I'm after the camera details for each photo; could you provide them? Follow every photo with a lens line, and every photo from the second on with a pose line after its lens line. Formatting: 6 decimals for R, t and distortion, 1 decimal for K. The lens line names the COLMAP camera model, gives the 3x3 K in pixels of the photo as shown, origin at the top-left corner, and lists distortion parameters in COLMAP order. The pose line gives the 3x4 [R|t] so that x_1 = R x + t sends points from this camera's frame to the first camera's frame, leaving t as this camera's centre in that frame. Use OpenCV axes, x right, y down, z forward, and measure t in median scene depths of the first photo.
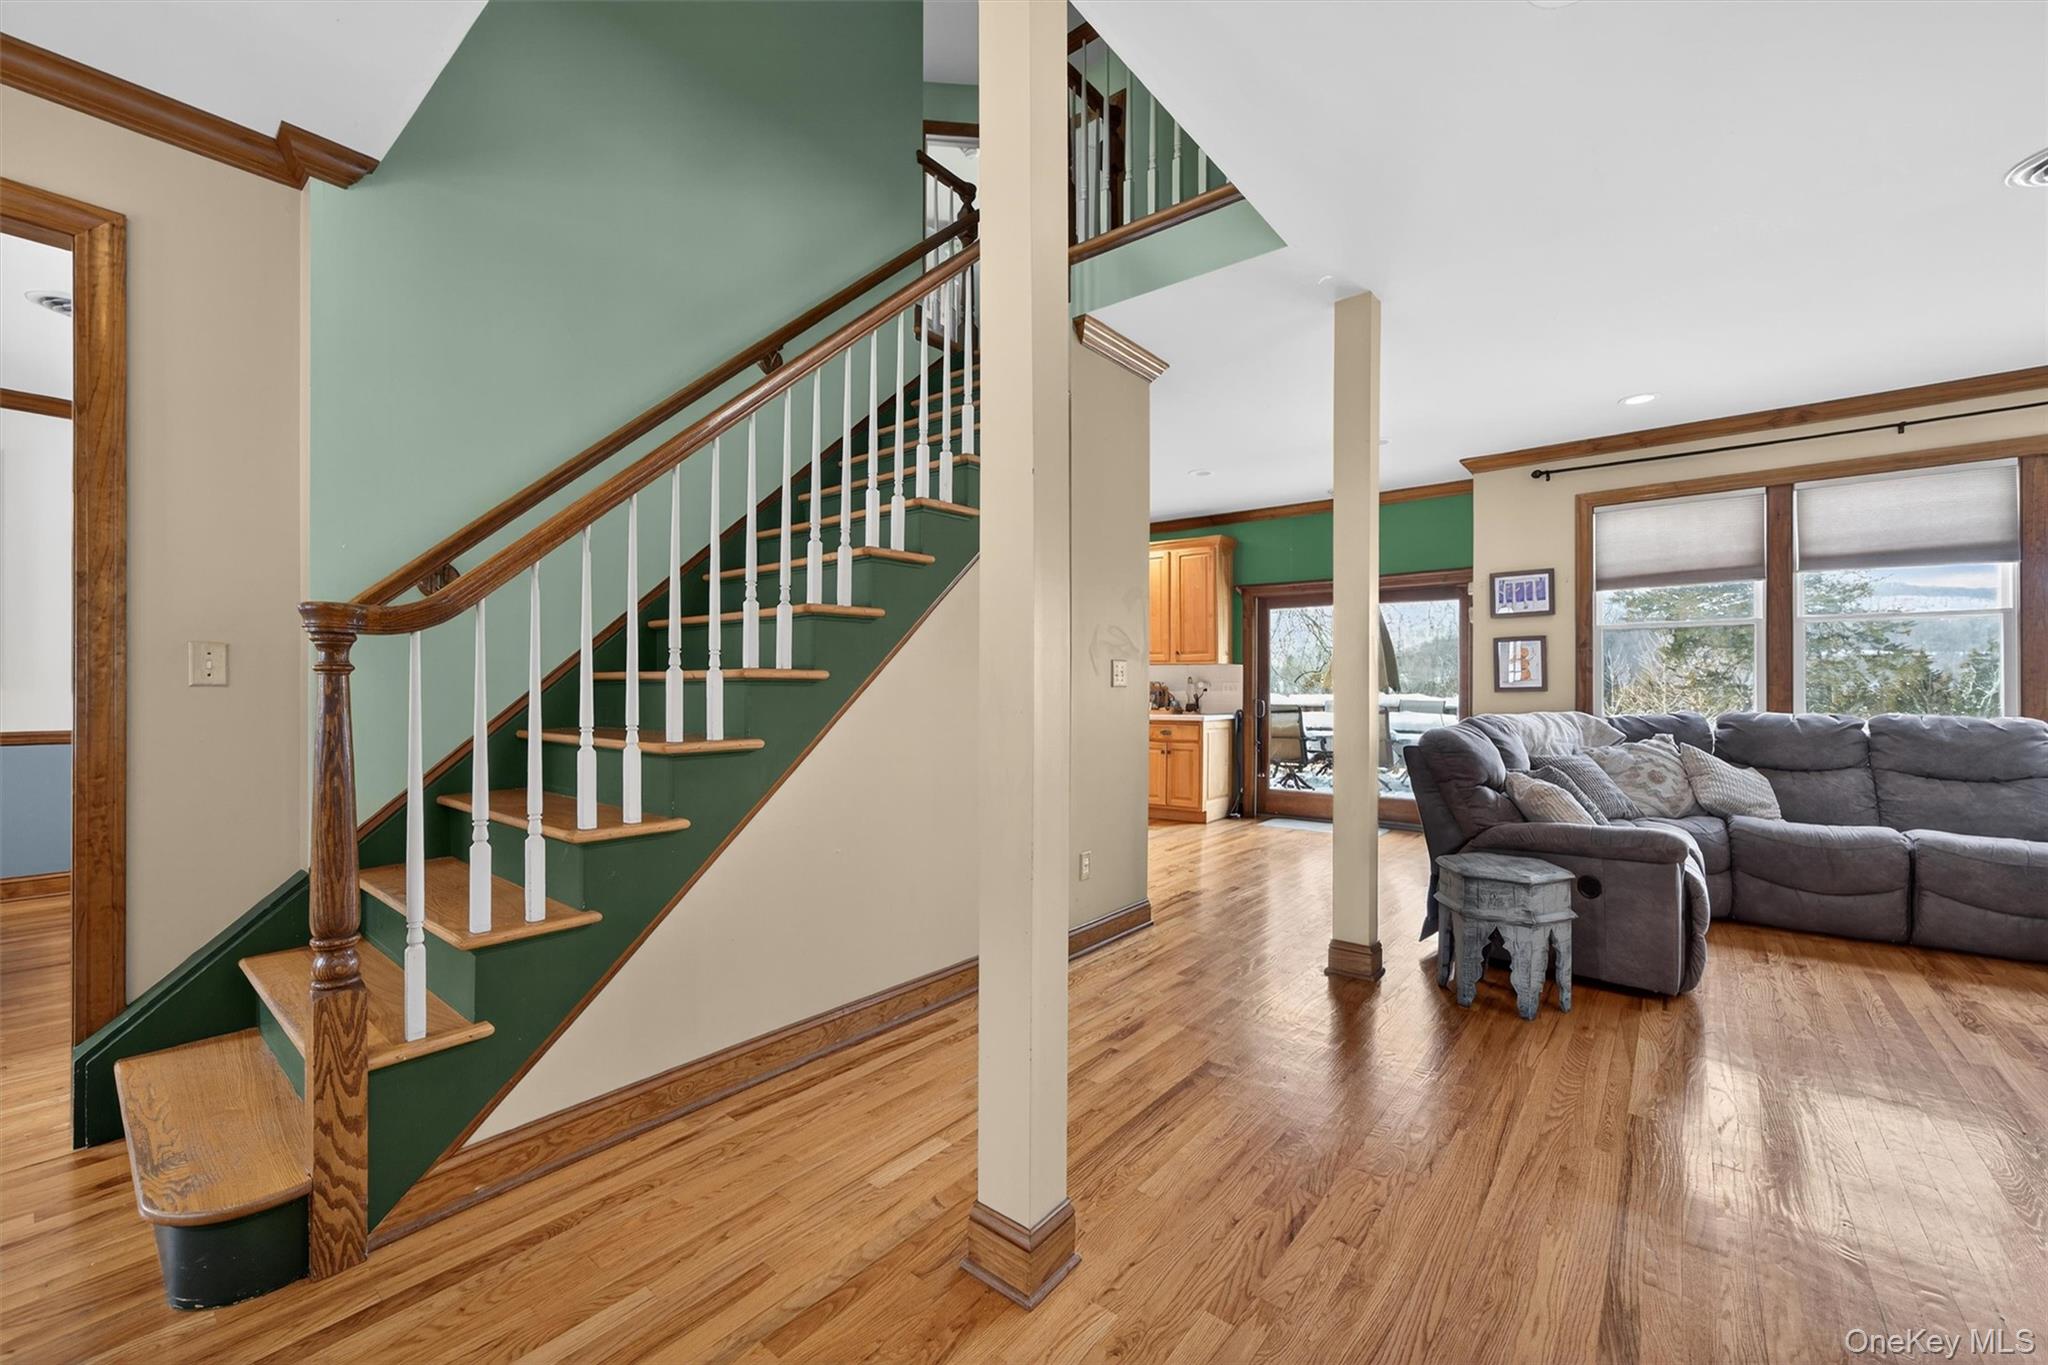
lens RADIAL K [[826.1, 0, 1007.8], [0, 826.1, 685.7], [0, 0, 1]] dist [-0.015184, 0.010246]
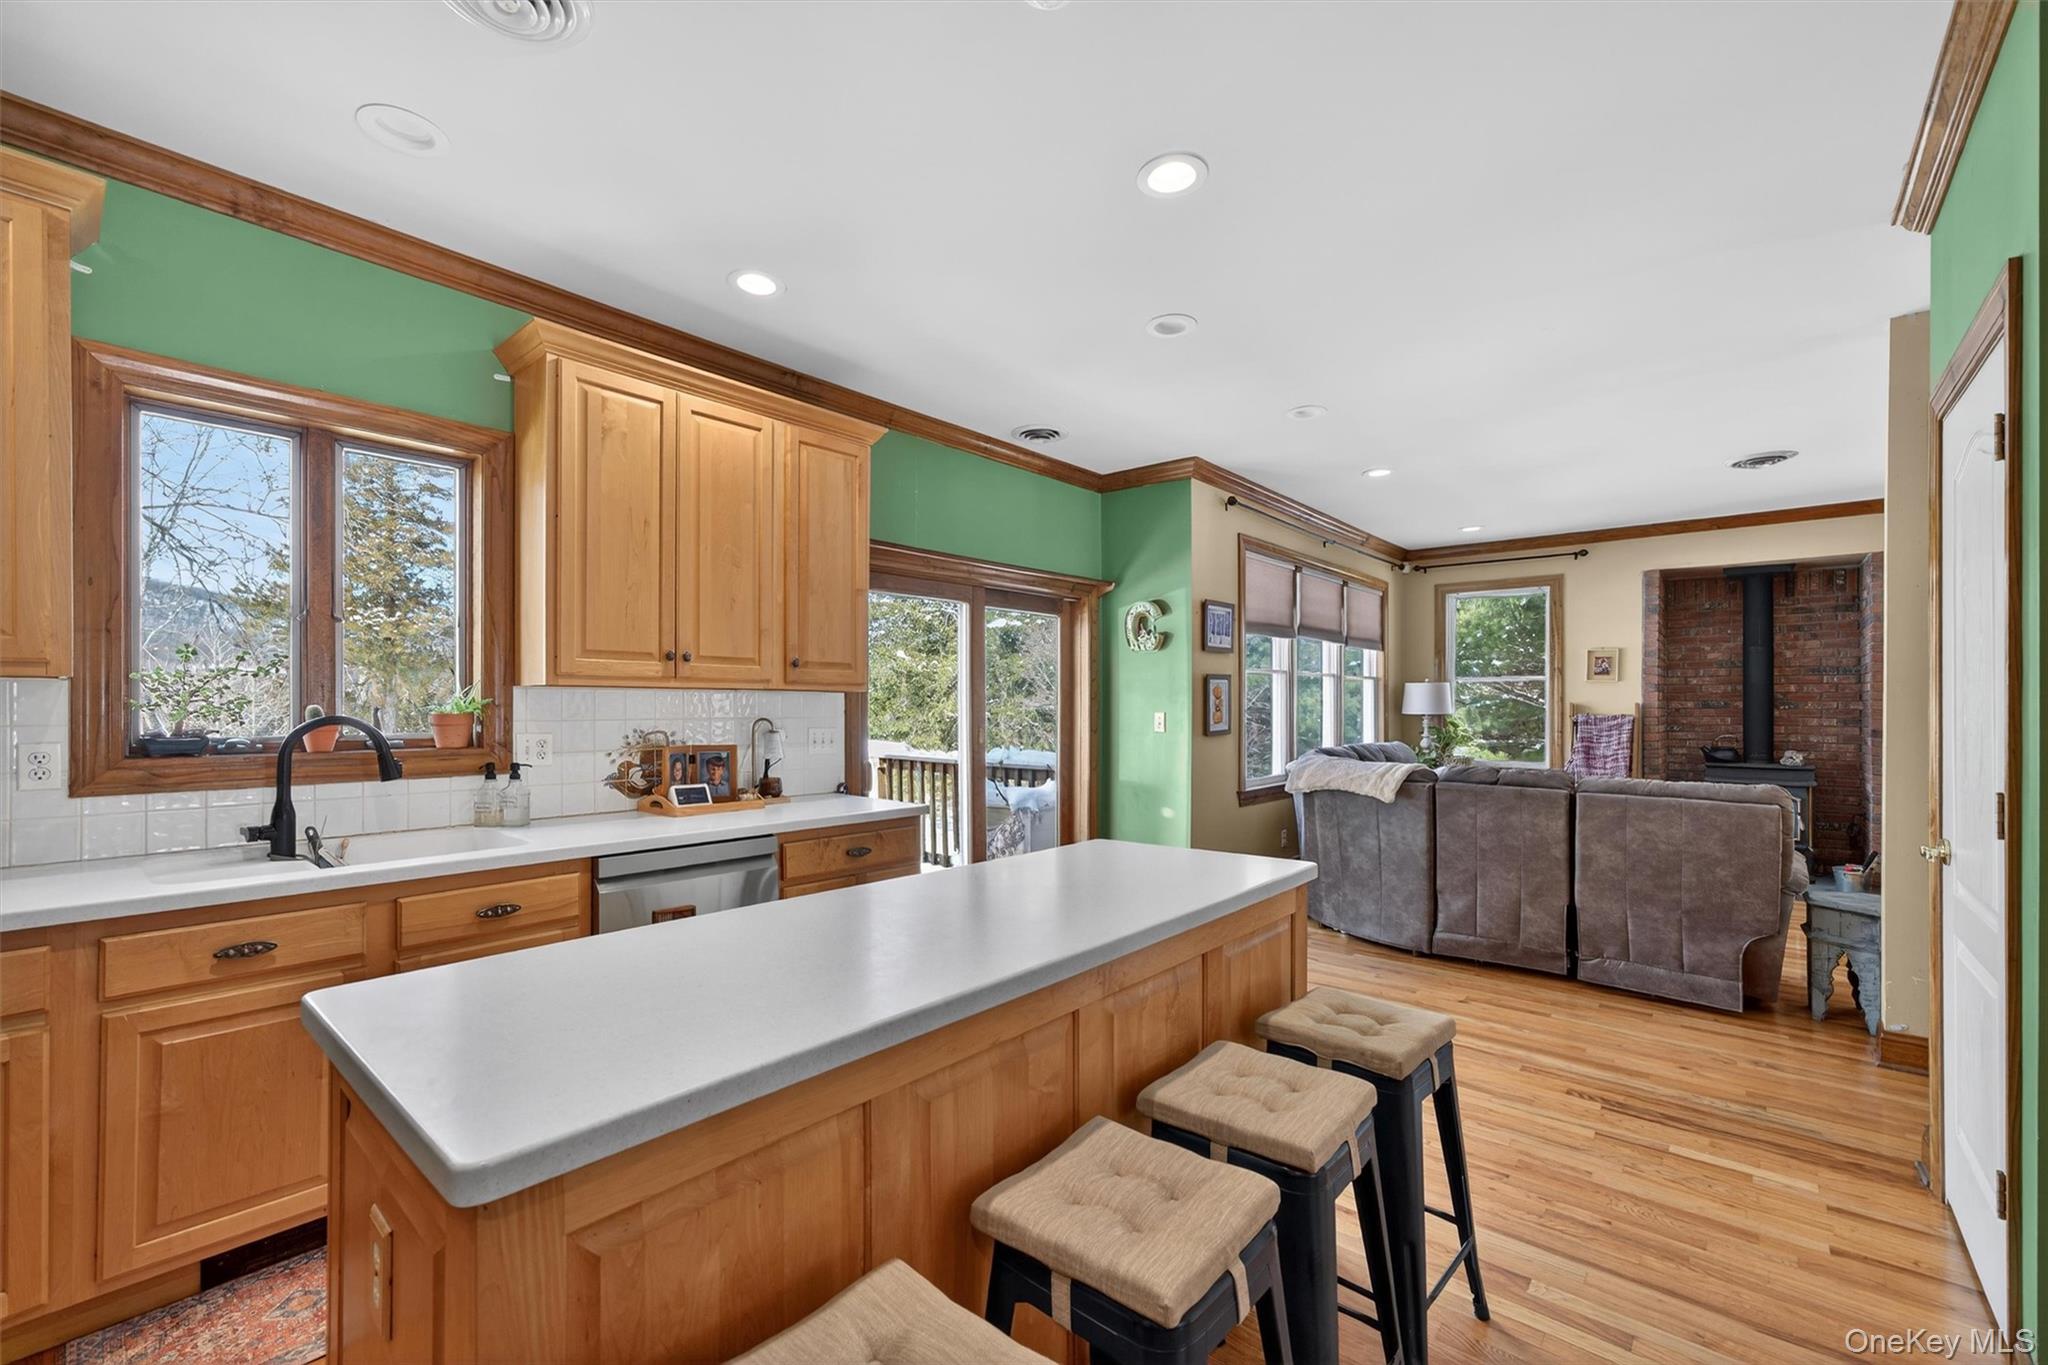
lens RADIAL K [[851.6, 0, 1019.2], [0, 851.6, 690.6], [0, 0, 1]] dist [-0.013627, -0.000005]
pose [[0.022797, 0.023182, 0.999471, -0.388093], [-0.001371, 0.999731, -0.023156, -0.024415], [-0.999739, -0.000843, 0.022823, 1.471772]]
